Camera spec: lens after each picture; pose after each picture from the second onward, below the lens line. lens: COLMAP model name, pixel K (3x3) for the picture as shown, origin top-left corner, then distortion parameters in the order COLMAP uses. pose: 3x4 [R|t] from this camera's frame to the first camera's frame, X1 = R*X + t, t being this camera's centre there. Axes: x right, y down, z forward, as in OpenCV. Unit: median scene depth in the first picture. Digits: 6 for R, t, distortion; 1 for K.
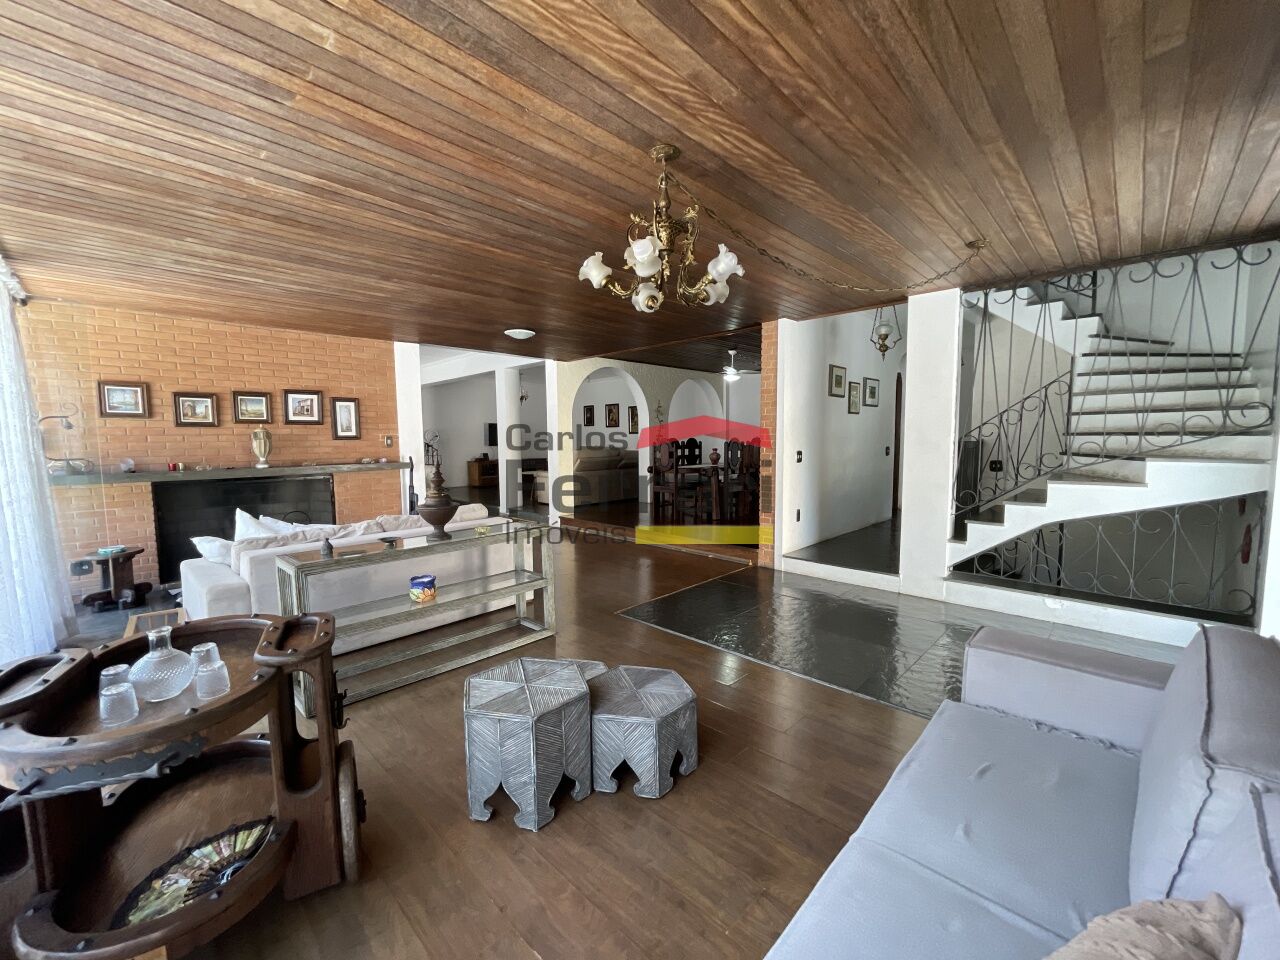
lens RADIAL K [[519.5, 0, 642.8], [0, 519.5, 482.1], [0, 0, 1]] dist [0.000915, 0.000289]
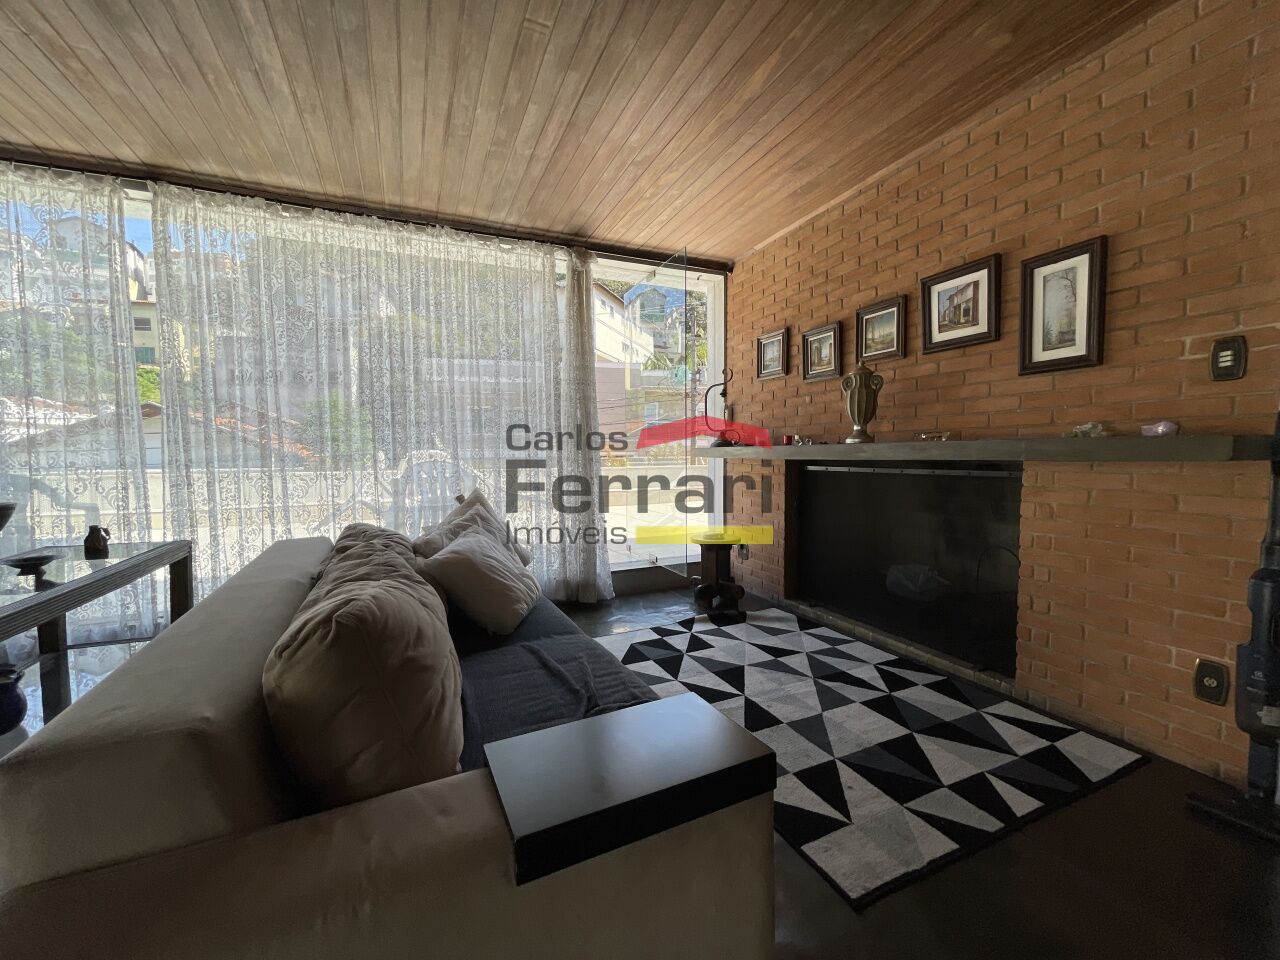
lens RADIAL K [[519.5, 0, 642.8], [0, 519.5, 482.1], [0, 0, 1]] dist [0.000915, 0.000289]
pose [[-0.357242, 0.064700, -0.931768, -0.146623], [-0.067309, 0.993221, 0.094774, -0.022846], [0.931583, 0.096574, -0.350466, 0.910637]]
